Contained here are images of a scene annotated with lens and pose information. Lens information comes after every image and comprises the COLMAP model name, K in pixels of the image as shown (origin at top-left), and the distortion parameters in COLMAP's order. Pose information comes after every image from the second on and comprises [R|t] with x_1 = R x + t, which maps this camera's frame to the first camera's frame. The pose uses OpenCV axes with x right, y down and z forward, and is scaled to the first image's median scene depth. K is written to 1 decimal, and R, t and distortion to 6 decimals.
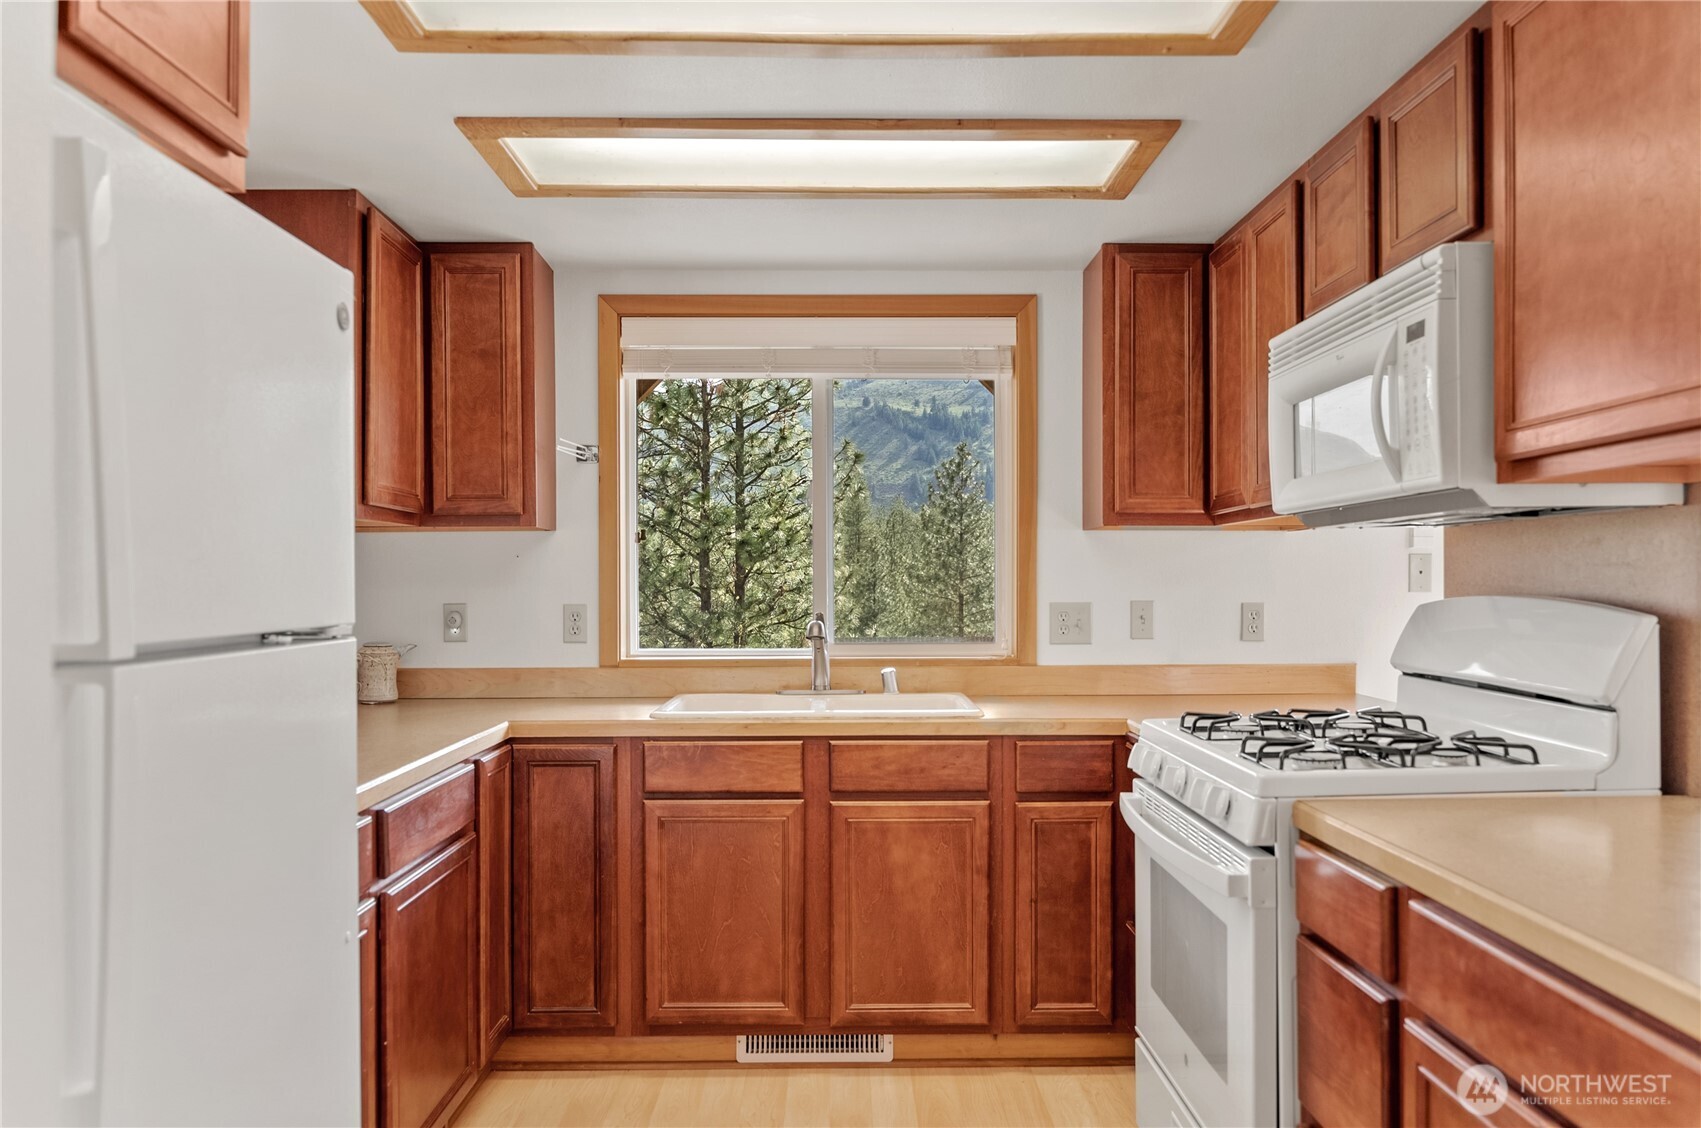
lens RADIAL K [[1243.7, 0, 850.5], [0, 1243.7, 564.0], [0, 0, 1]] dist [-0.009865, -0.001882]
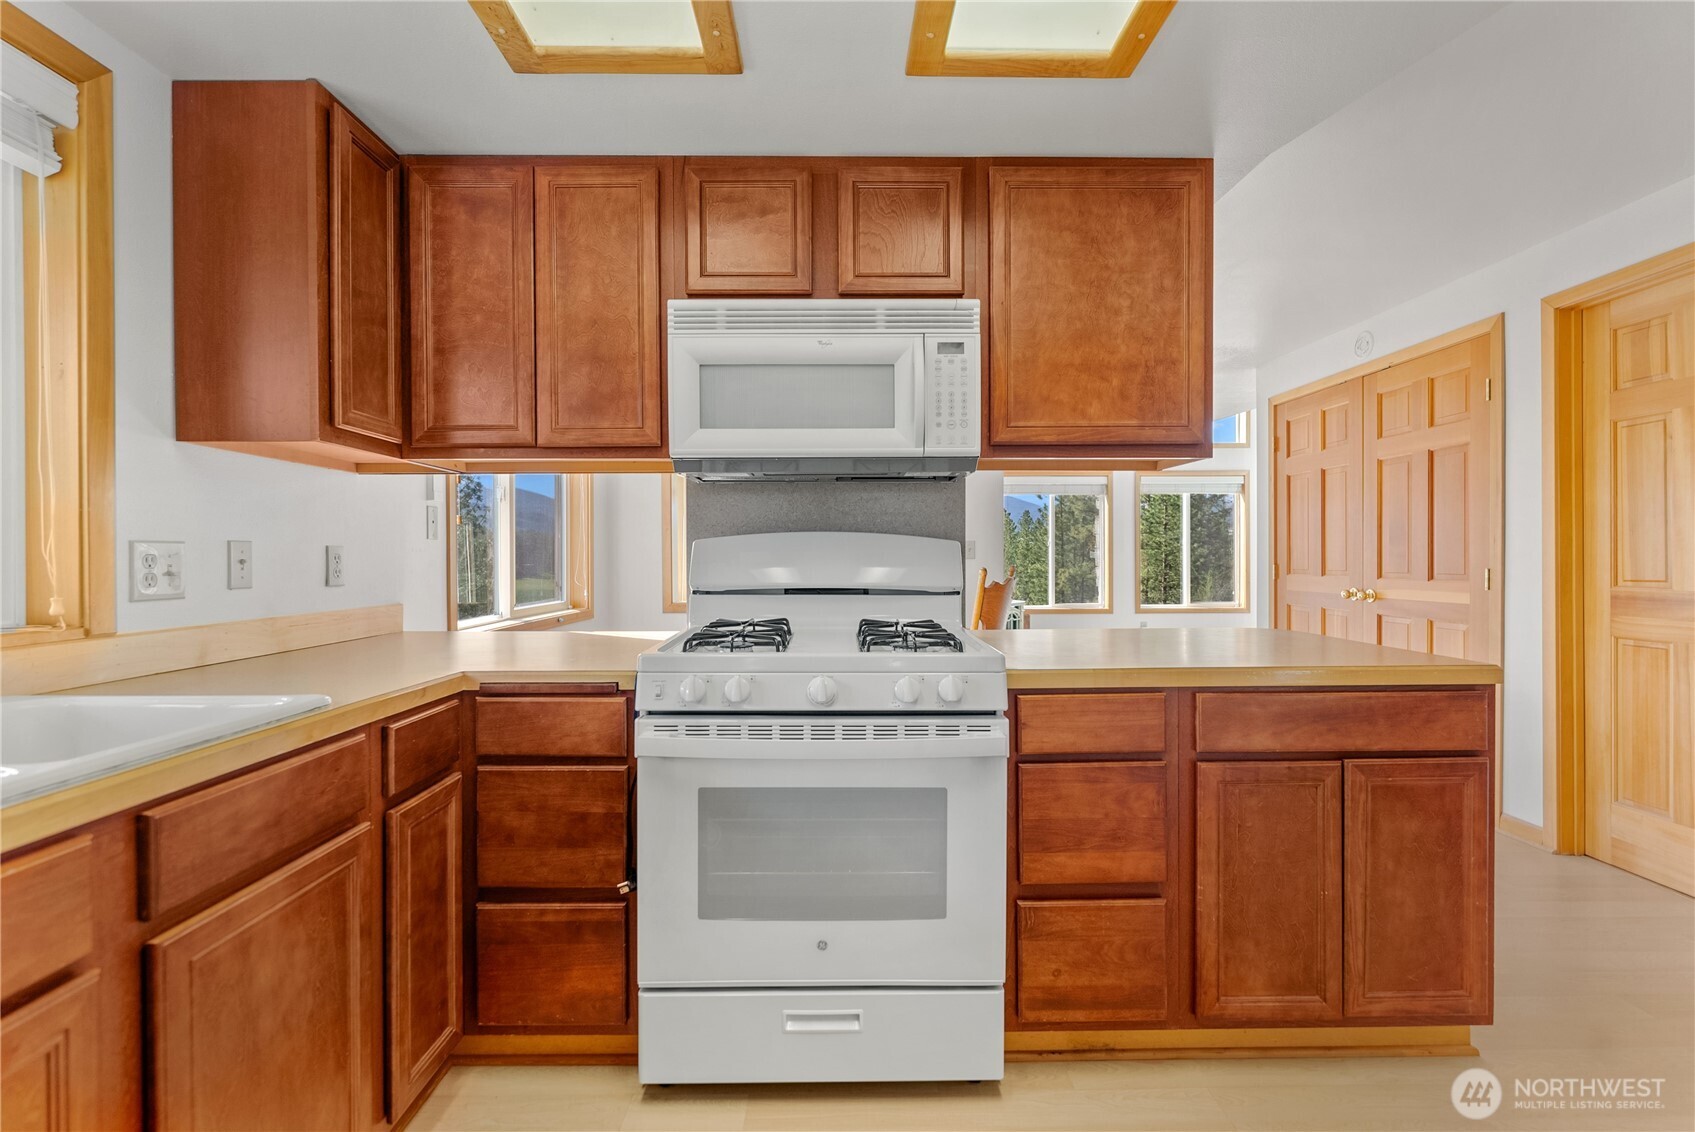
lens RADIAL K [[755.4, 0, 847.5], [0, 755.4, 566.0], [0, 0, 1]] dist [0.000518, -0.000057]
pose [[-0.007876, -0.005658, 0.999953, -0.299969], [-0.007333, 0.999957, 0.005600, 0.046737], [-0.999942, -0.007288, -0.007917, 0.742172]]
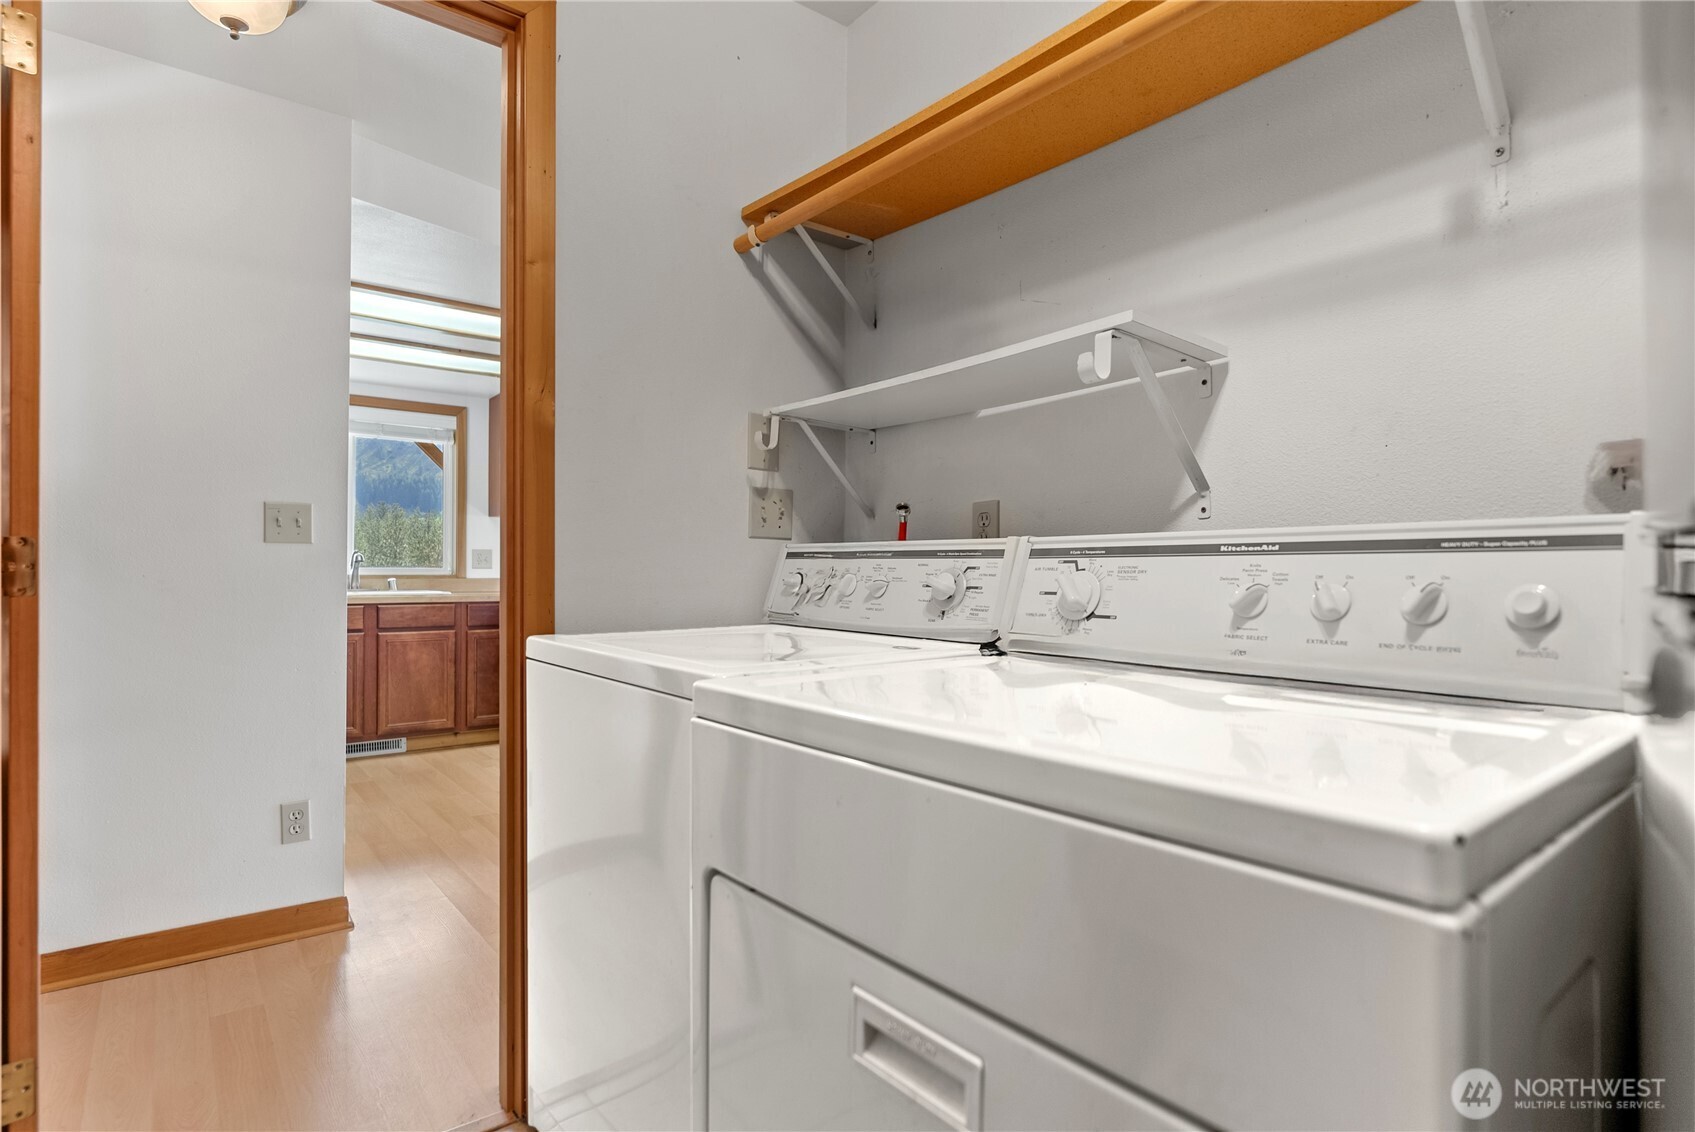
lens RADIAL K [[868.3, 0, 847.5], [0, 868.3, 566.0], [0, 0, 1]] dist [0.002463, 0.000206]
pose [[0.780280, 0.007409, 0.625386, -0.327102], [-0.004977, 0.999972, -0.005636, 0.077662], [-0.625411, 0.001285, 0.780295, -0.704170]]
